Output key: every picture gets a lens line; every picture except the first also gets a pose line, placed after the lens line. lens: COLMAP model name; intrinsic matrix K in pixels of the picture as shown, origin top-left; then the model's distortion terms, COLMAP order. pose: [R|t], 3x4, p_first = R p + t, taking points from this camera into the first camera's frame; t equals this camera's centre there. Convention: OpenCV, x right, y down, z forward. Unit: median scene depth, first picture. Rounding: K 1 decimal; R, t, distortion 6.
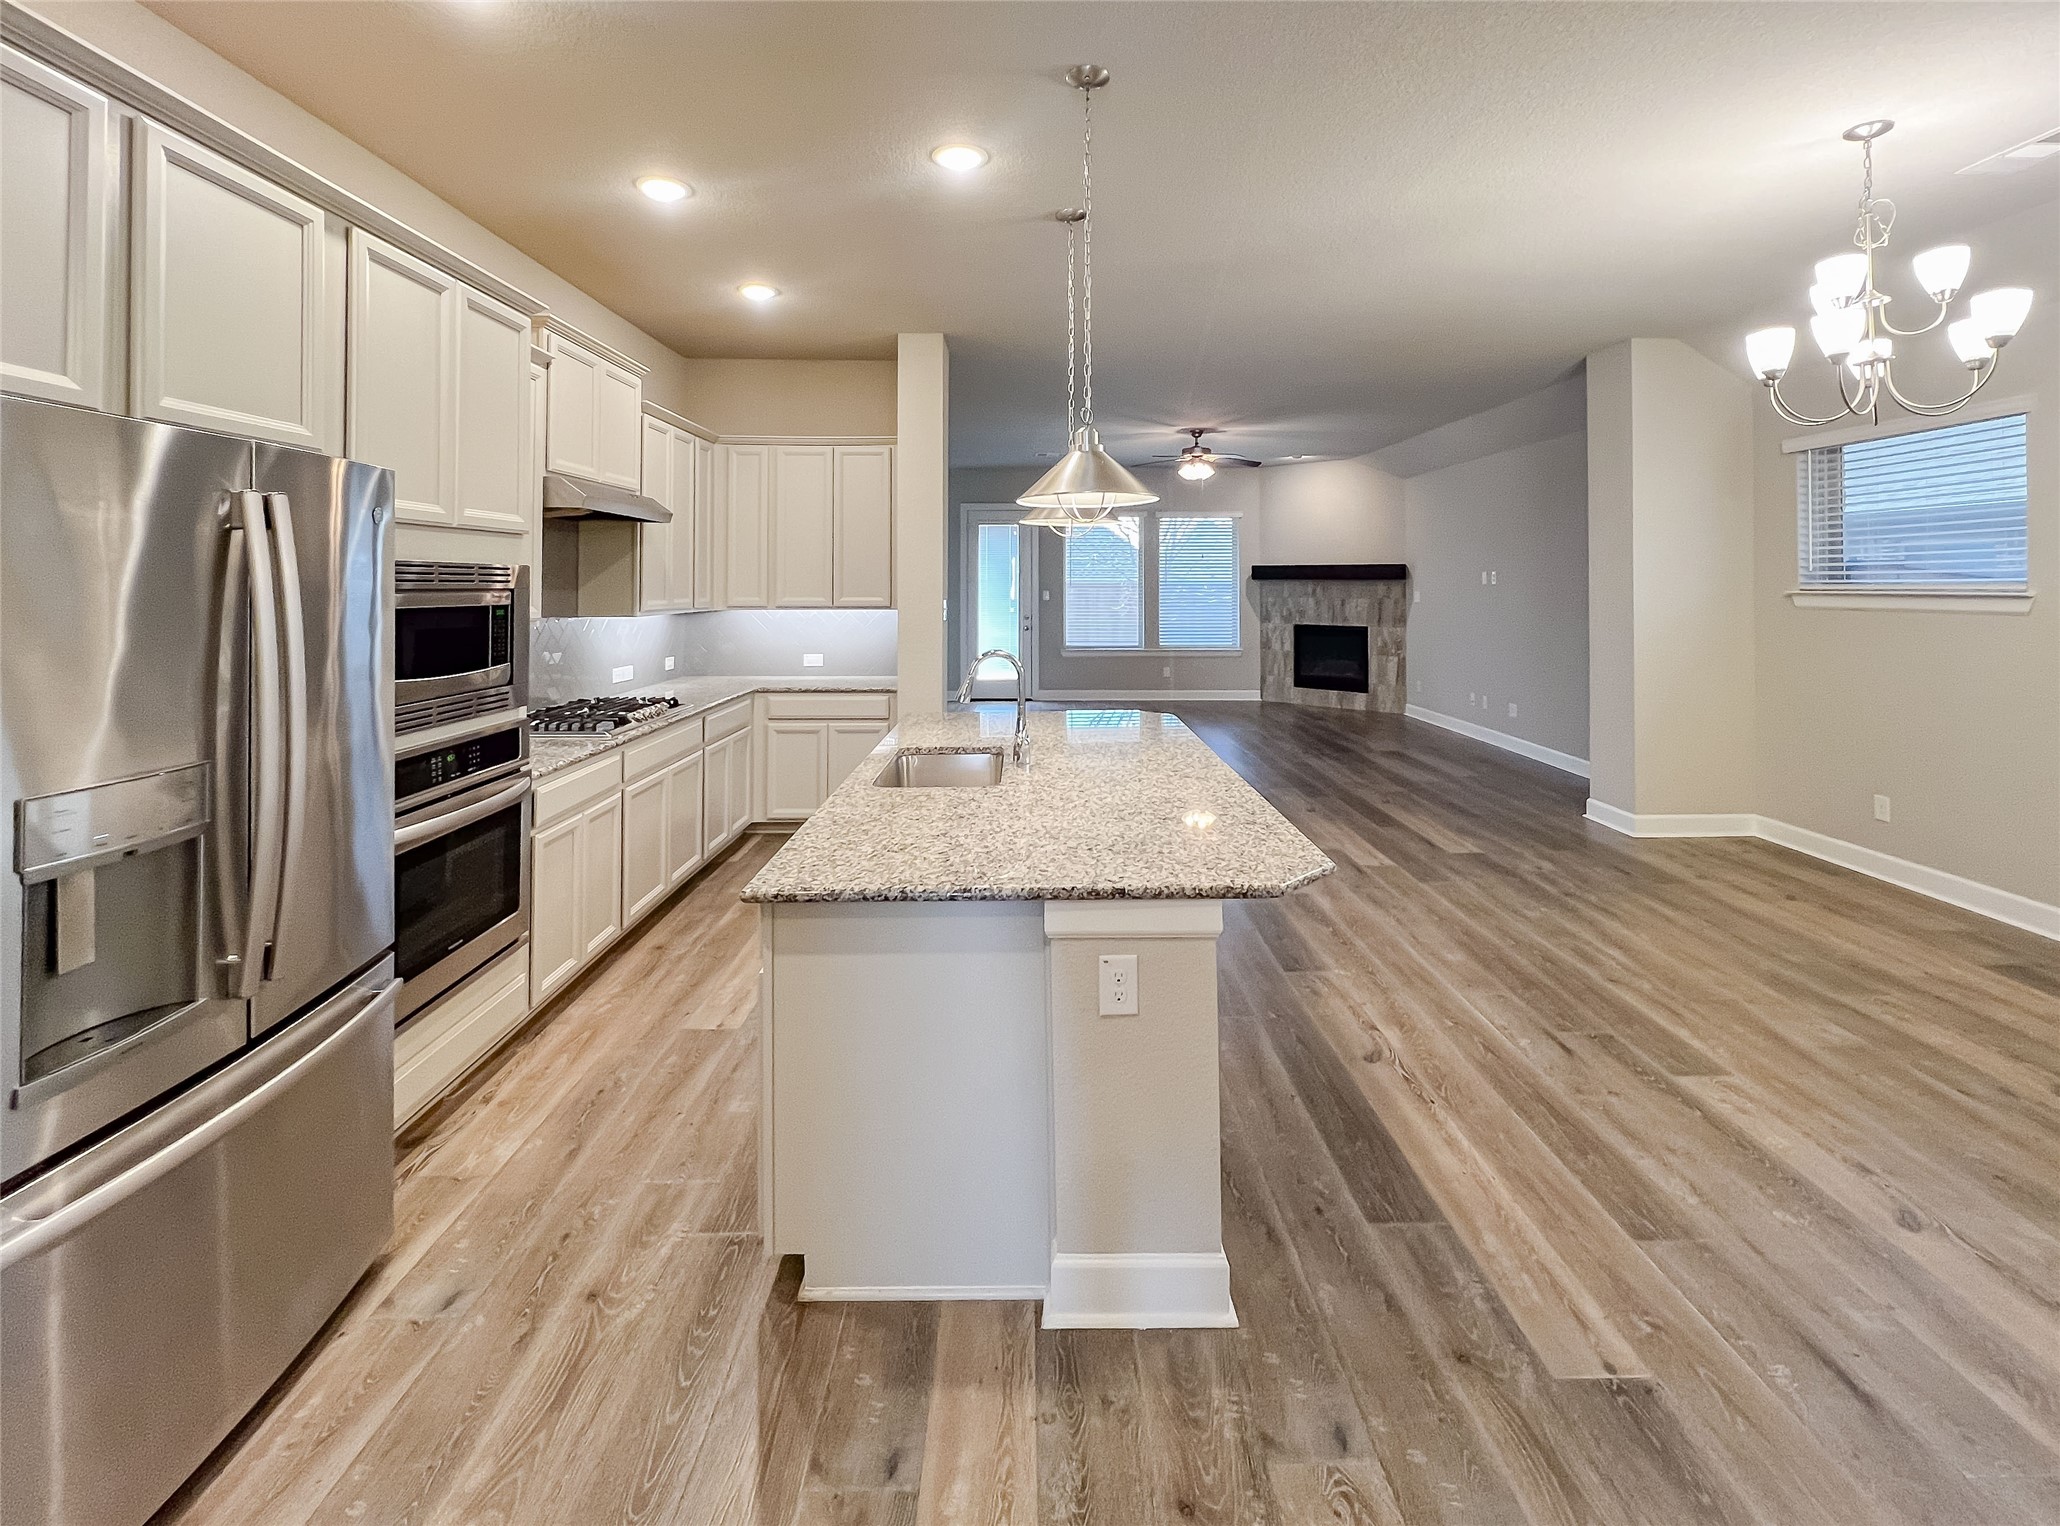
lens RADIAL K [[878.9, 0, 1042.5], [0, 878.9, 555.7], [0, 0, 1]] dist [-0.000580, -0.000313]
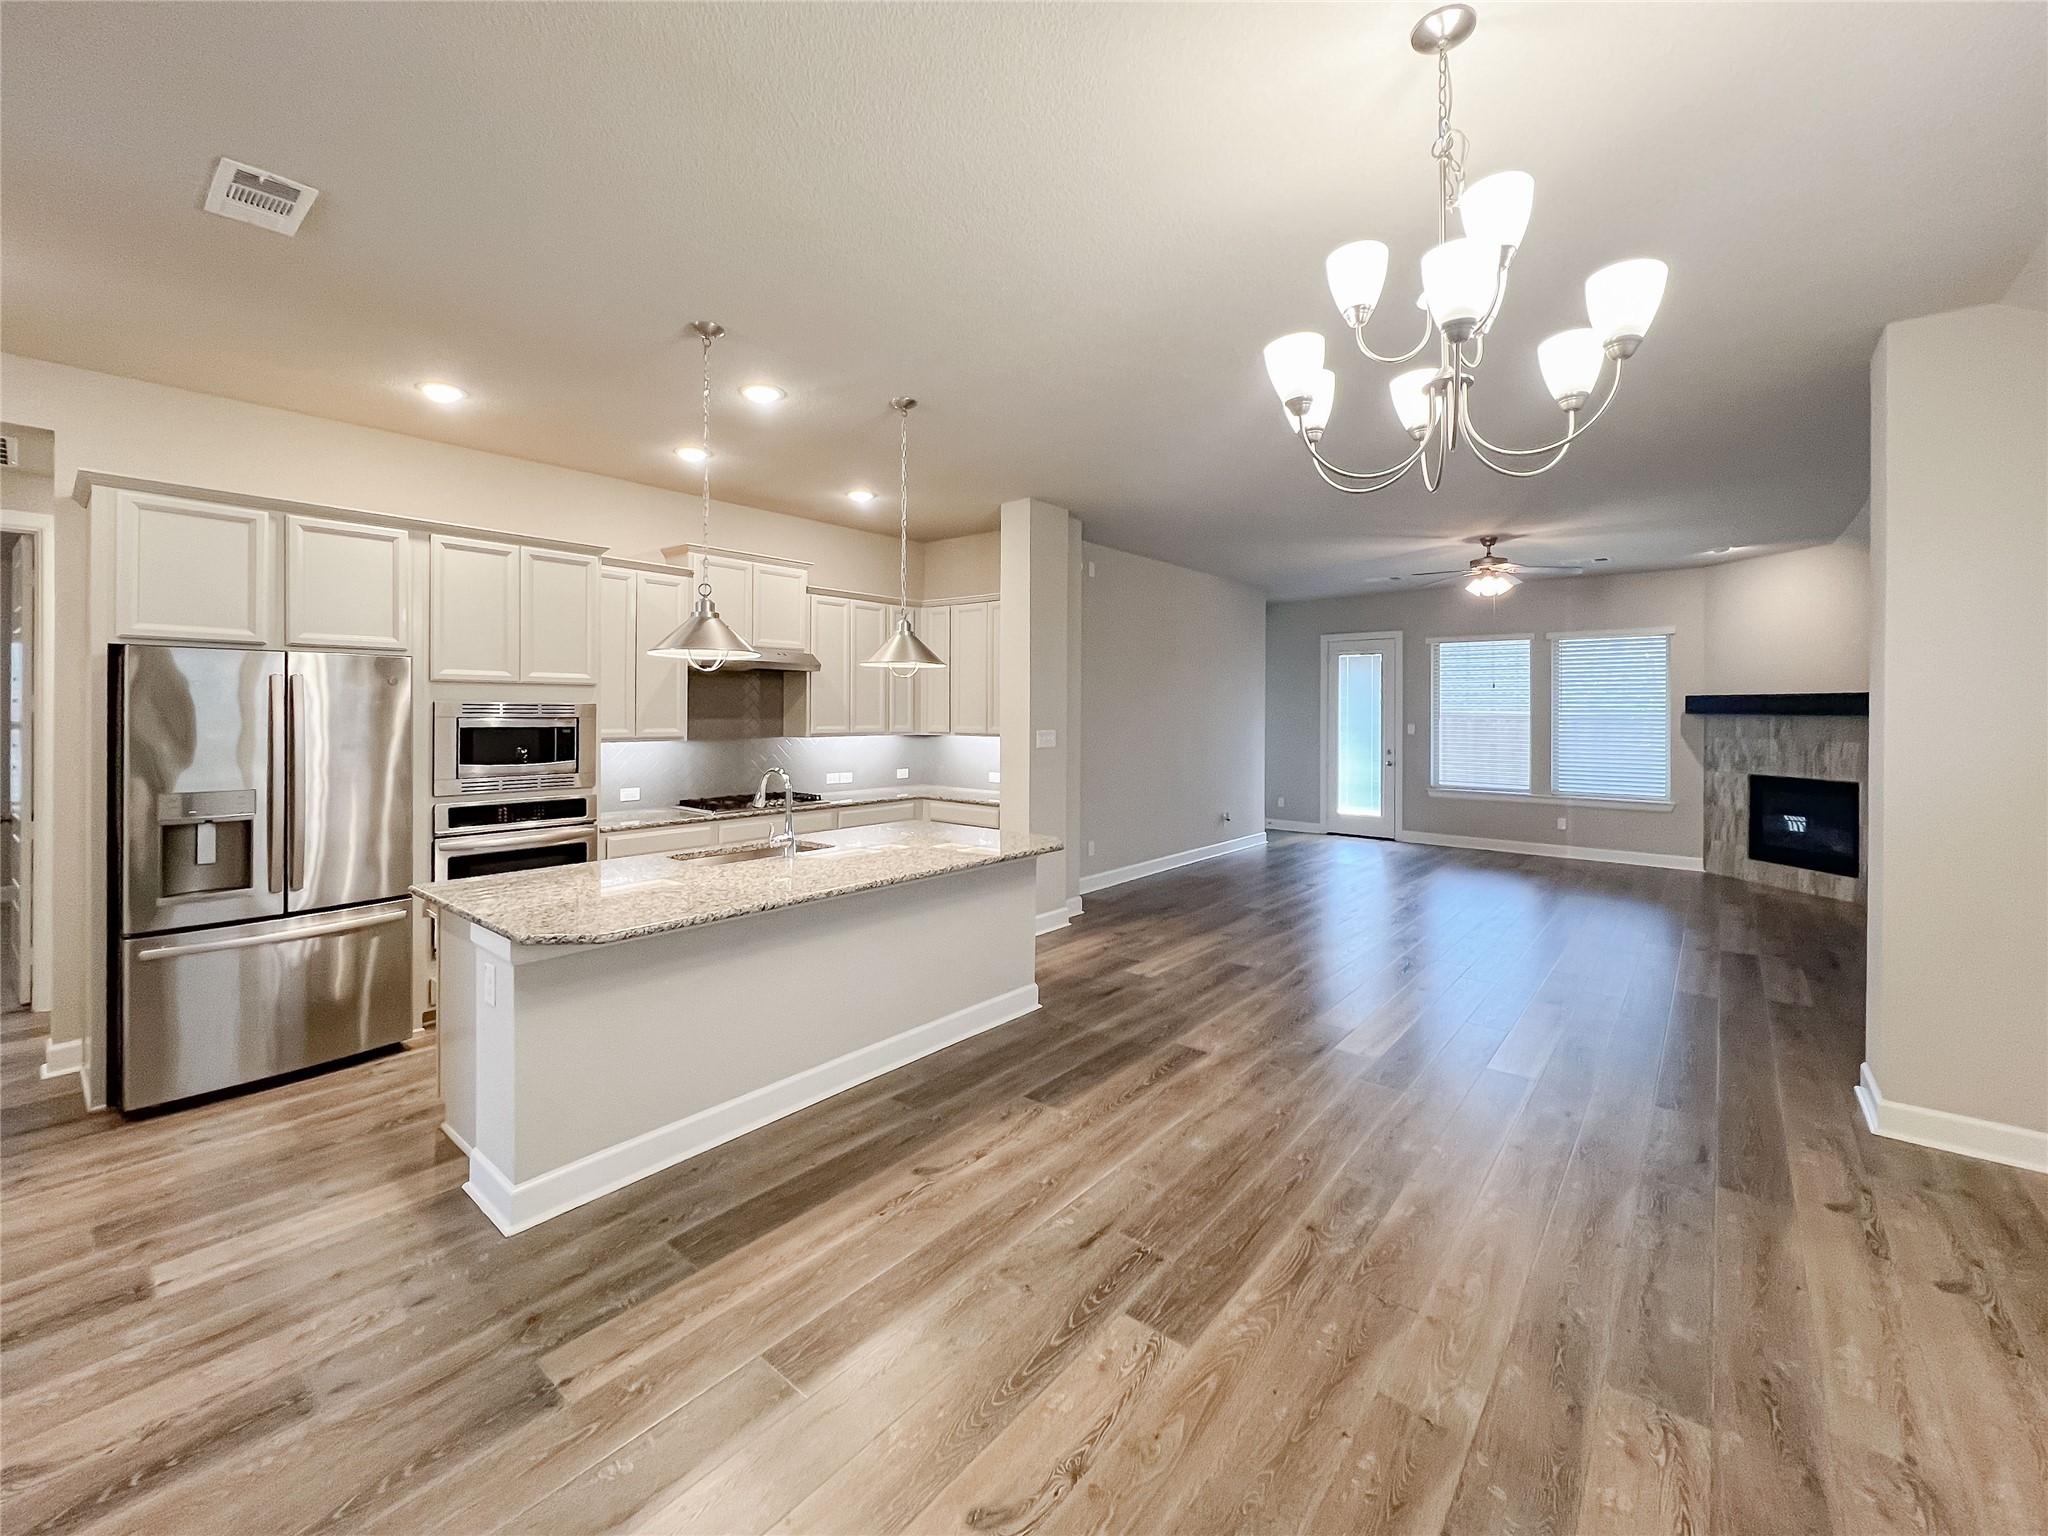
lens RADIAL K [[813.5, 0, 1012.2], [0, 813.5, 696.6], [0, 0, 1]] dist [0.002092, -0.000501]
pose [[0.768314, -0.007933, -0.640024, 1.033758], [0.014398, 0.999884, 0.004890, 0.001418], [0.639912, -0.012972, 0.768339, 0.313061]]
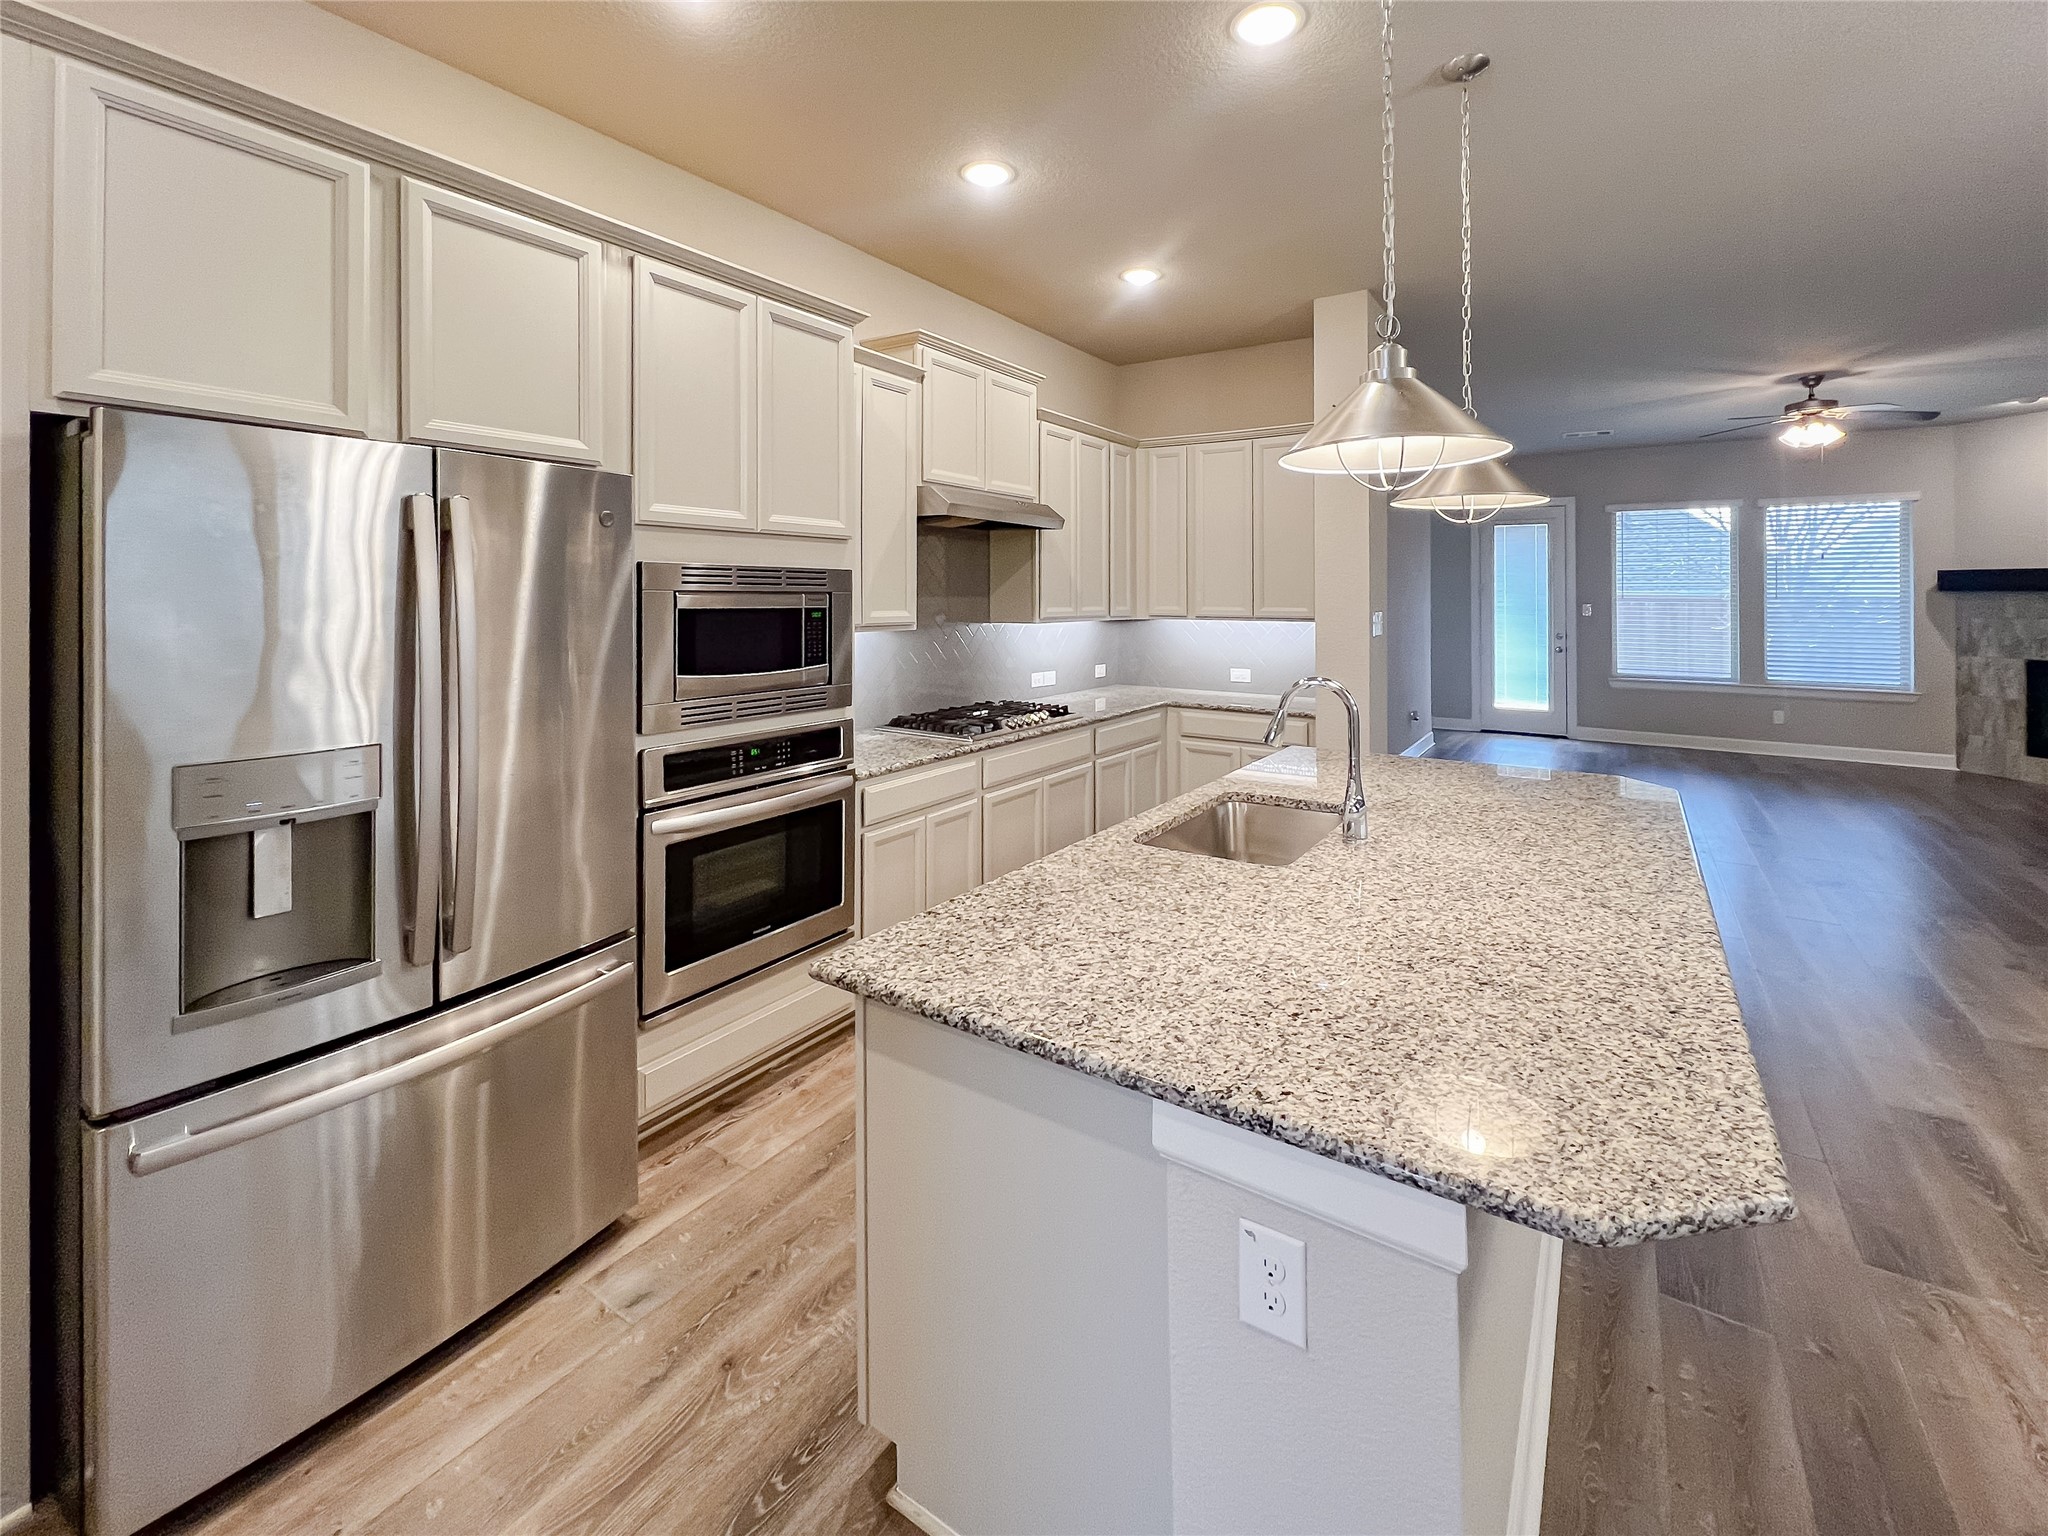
lens RADIAL K [[873.7, 0, 1058.5], [0, 873.7, 579.0], [0, 0, 1]] dist [-0.000580, -0.000313]
pose [[0.835722, -0.005890, -0.549121, 0.176611], [0.012685, 0.999883, 0.008580, 0.016150], [0.549006, -0.014136, 0.835699, 0.283094]]
